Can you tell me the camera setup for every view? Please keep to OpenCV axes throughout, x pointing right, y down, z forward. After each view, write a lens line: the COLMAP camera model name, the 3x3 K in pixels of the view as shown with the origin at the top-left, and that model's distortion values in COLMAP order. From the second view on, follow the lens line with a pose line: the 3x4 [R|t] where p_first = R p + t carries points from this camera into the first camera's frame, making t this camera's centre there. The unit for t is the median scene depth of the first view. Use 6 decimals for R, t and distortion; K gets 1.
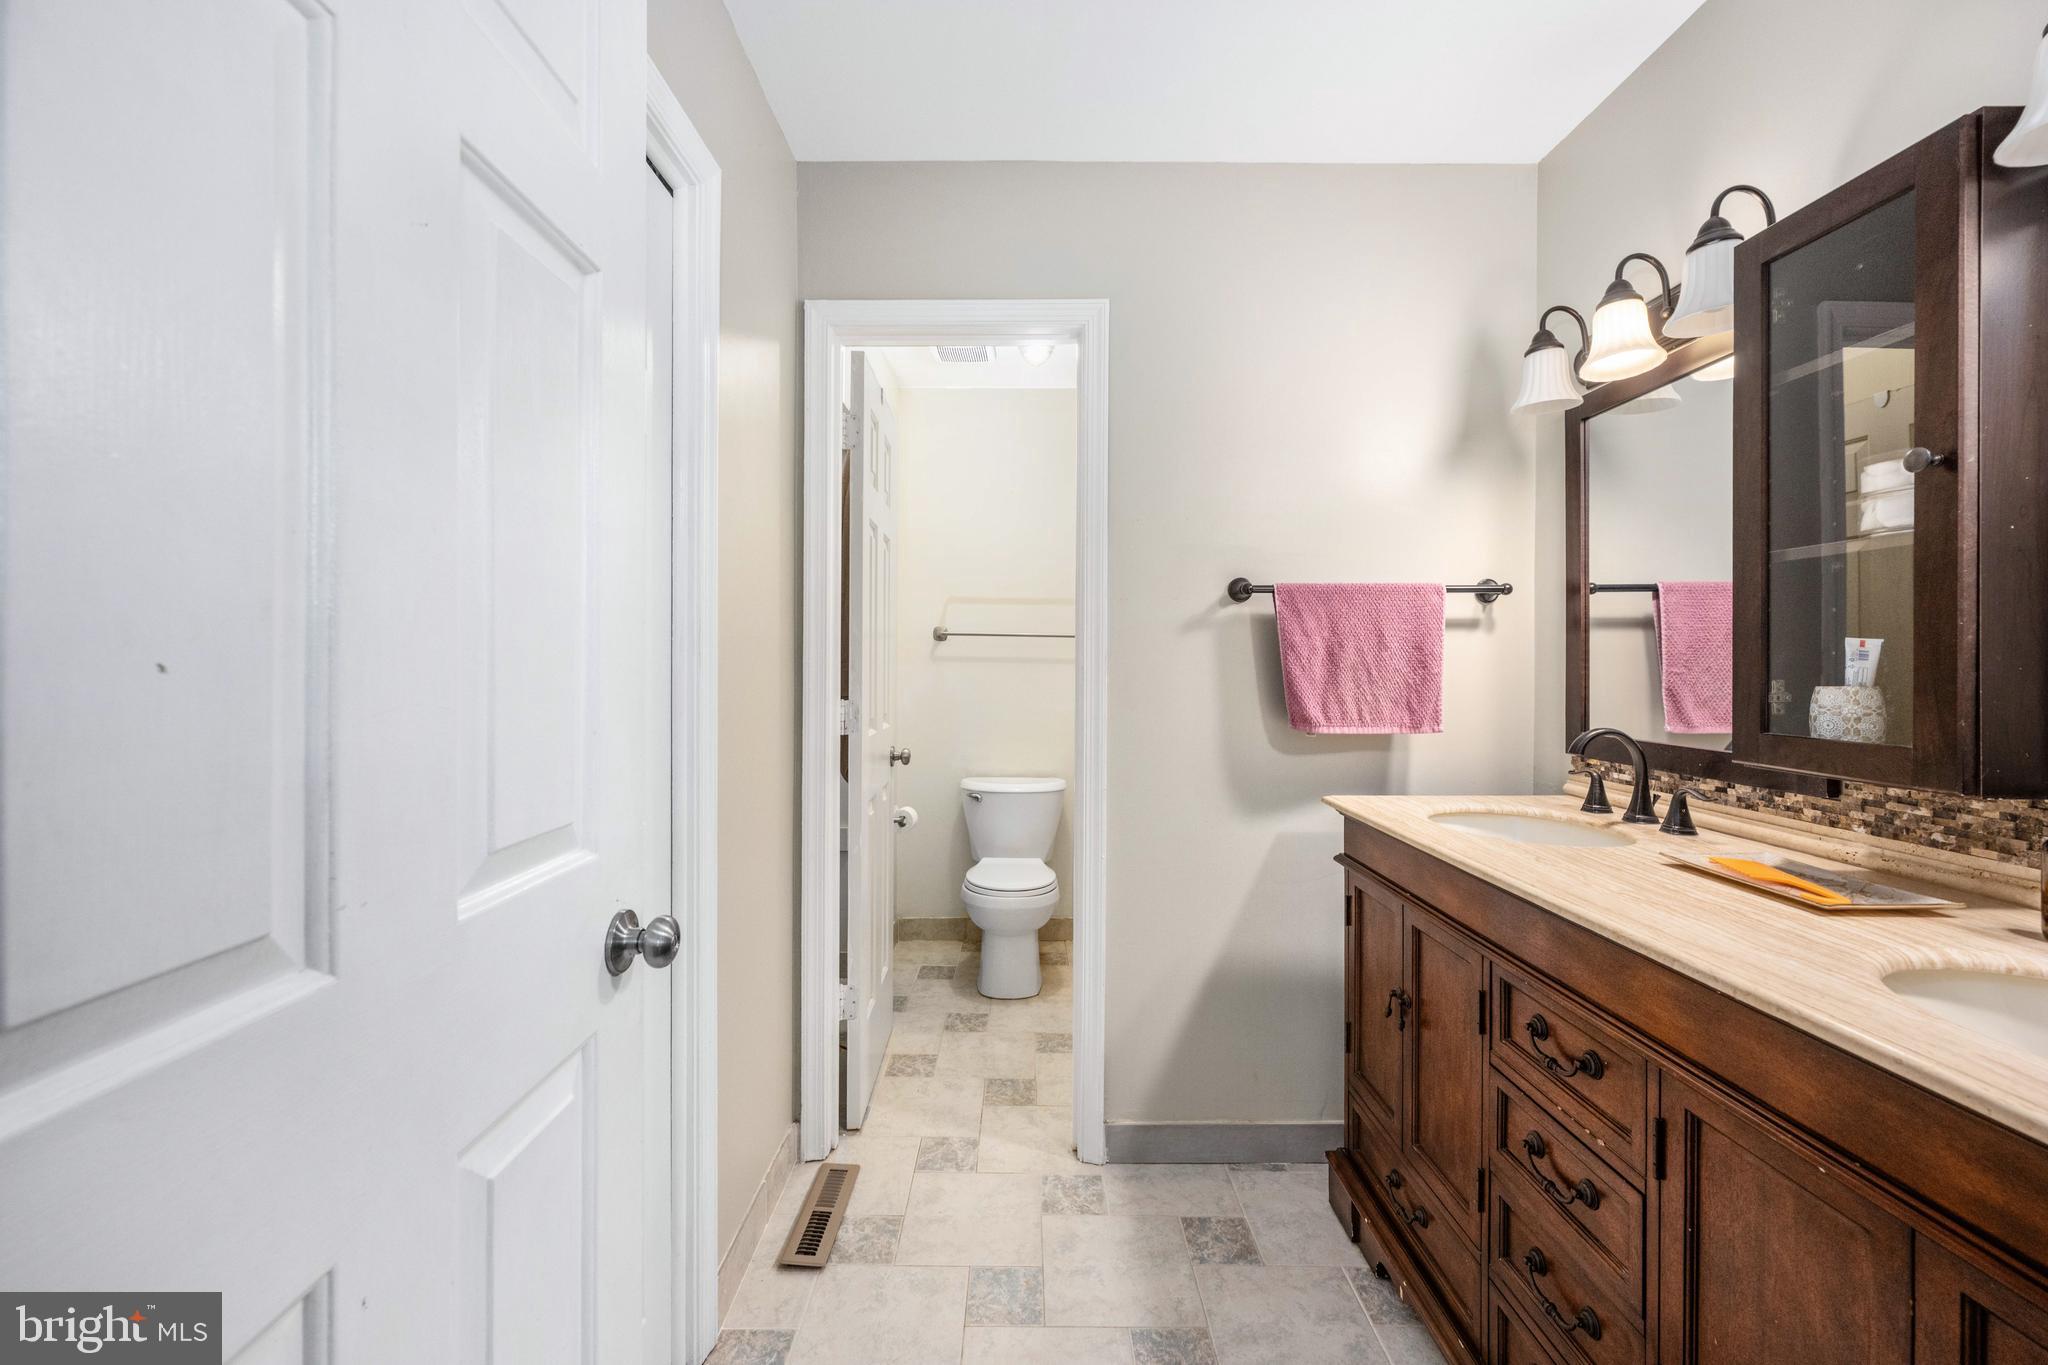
lens RADIAL K [[832.2, 0, 1023.1], [0, 832.2, 670.5], [0, 0, 1]] dist [0.000899, 0.000032]
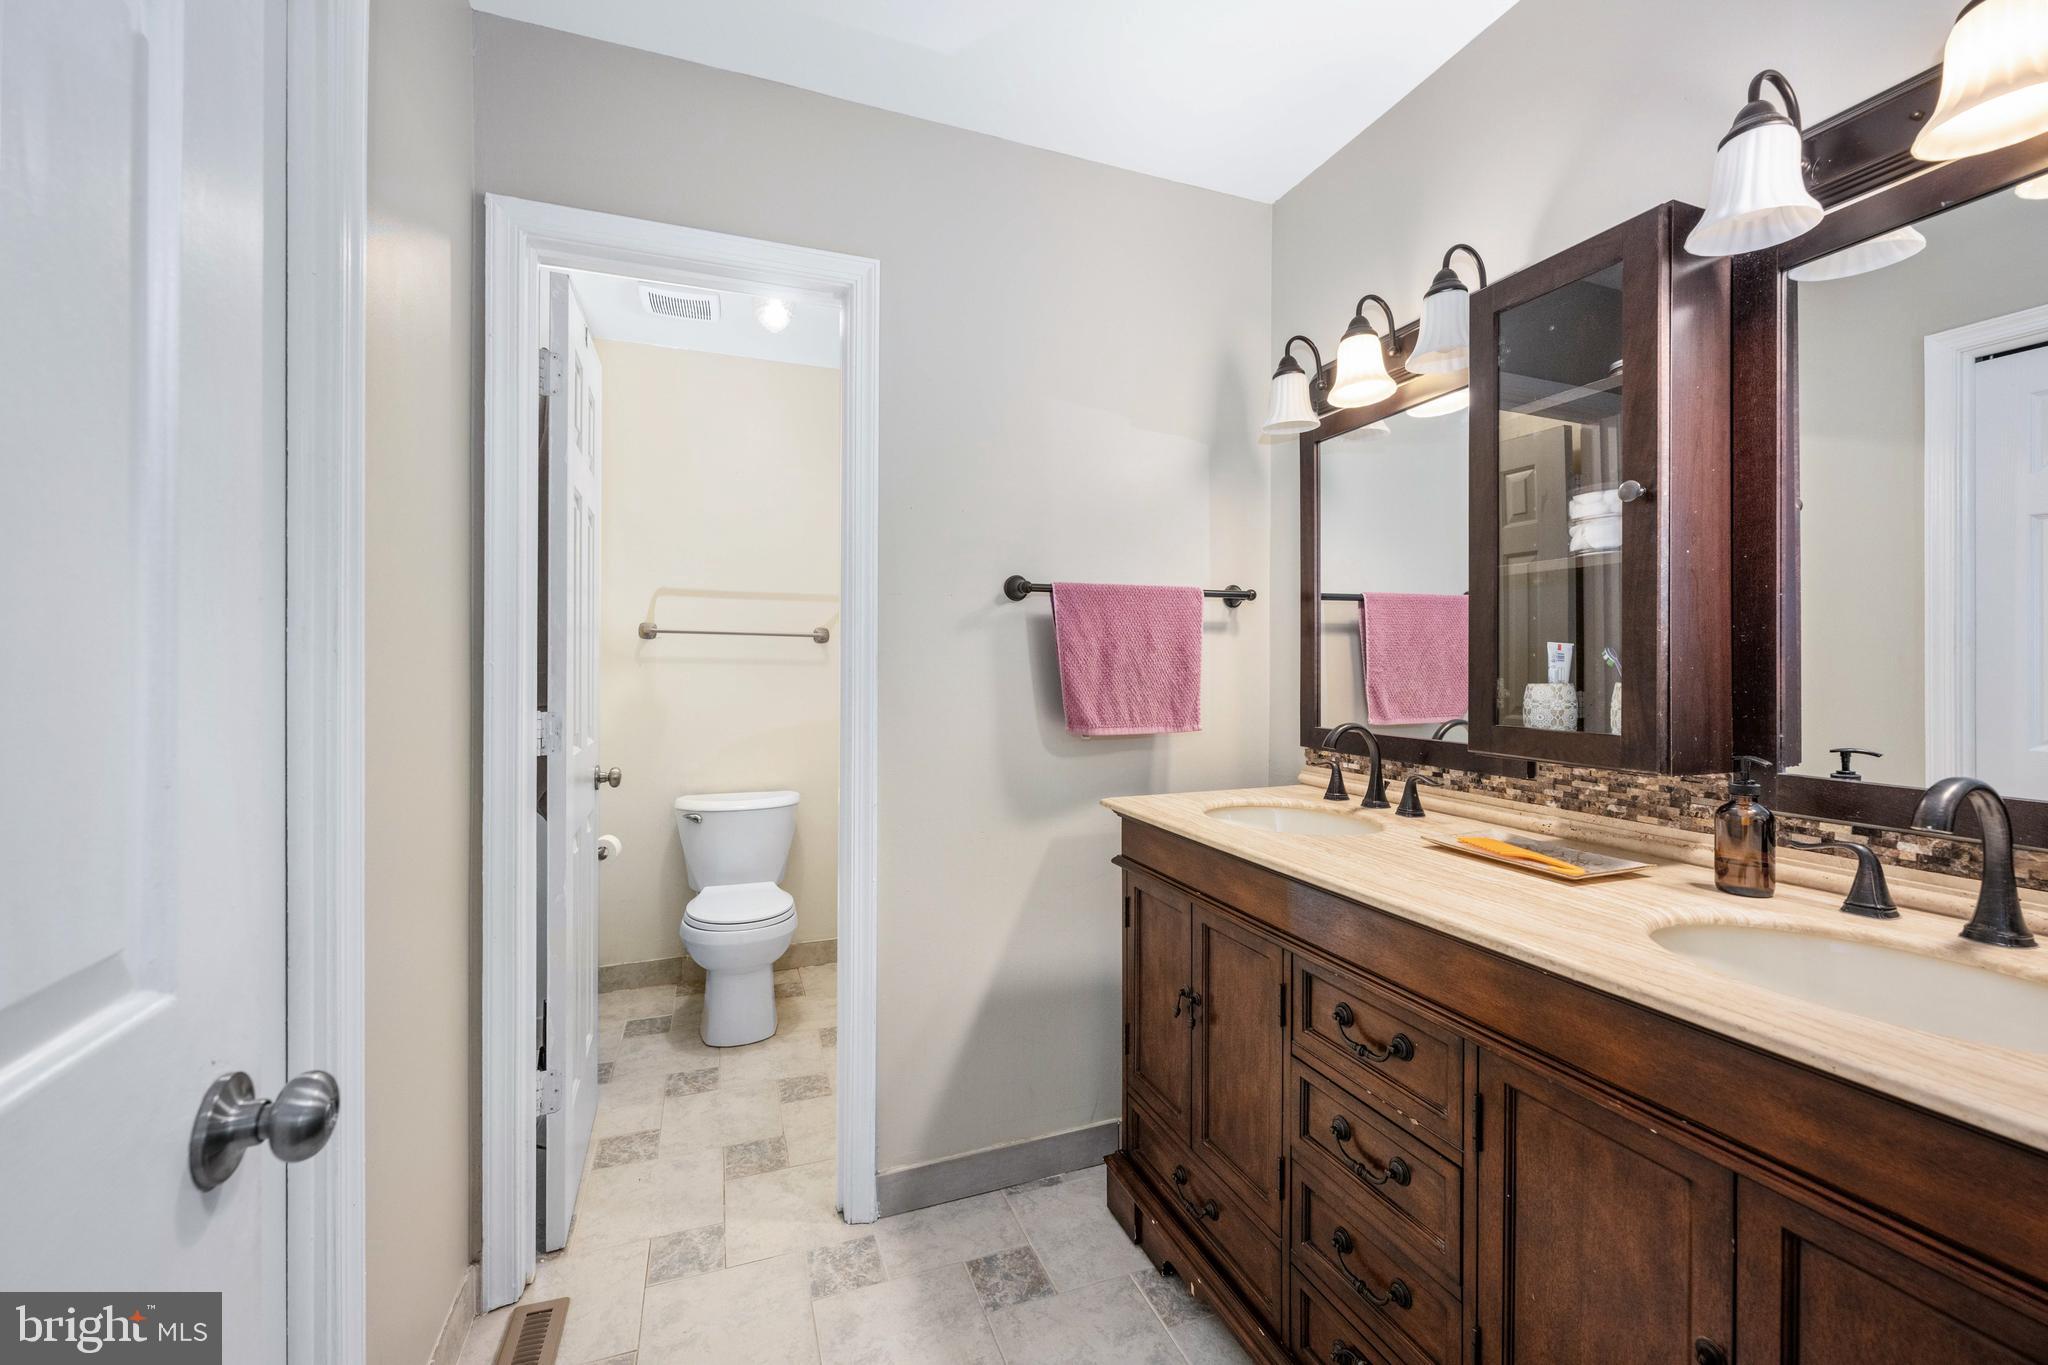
lens RADIAL K [[828.7, 0, 1028.6], [0, 828.7, 670.4], [0, 0, 1]] dist [0.000346, -0.000190]
pose [[0.933708, -0.004018, 0.358014, -0.075268], [0.004502, 0.999990, -0.000521, -0.001526], [-0.358008, 0.002098, 0.933716, 0.114981]]
